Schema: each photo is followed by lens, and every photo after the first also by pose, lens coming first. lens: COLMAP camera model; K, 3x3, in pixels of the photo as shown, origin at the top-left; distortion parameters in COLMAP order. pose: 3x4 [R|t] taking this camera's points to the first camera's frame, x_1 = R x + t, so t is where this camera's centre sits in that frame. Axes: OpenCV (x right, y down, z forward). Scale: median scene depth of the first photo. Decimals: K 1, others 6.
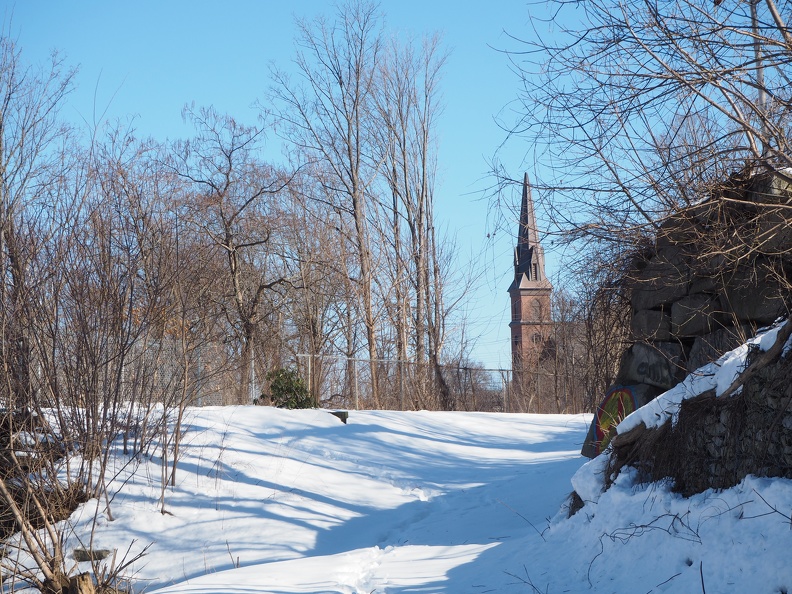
lens RADIAL K [[2411.9, 0, 396.0], [0, 2411.9, 297.0], [0, 0, 1]] dist [-0.252257, -2.124435]
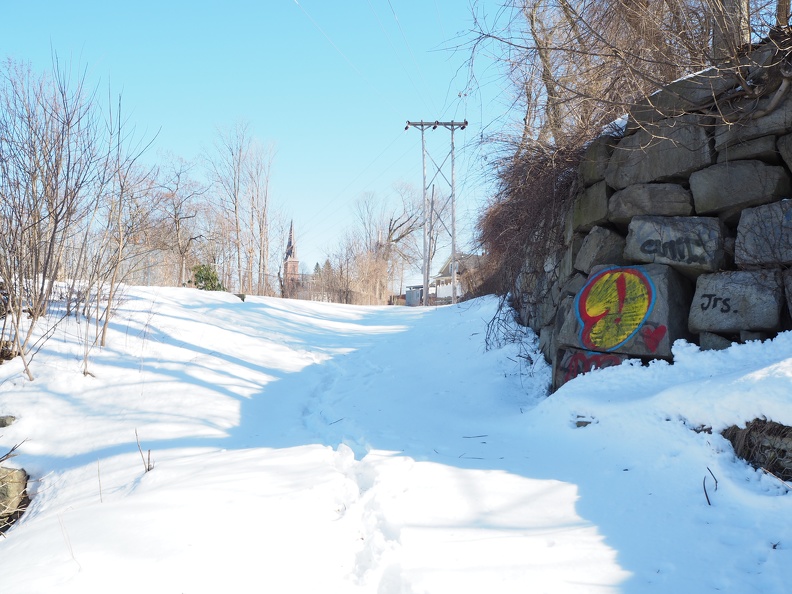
lens RADIAL K [[674.7, 0, 396.0], [0, 674.7, 297.0], [0, 0, 1]] dist [0.001161, -0.141761]
pose [[0.968913, 0.055287, 0.241145, -0.036048], [-0.062237, 0.997834, 0.021292, 0.039786], [-0.239446, -0.035638, 0.970255, 0.645144]]
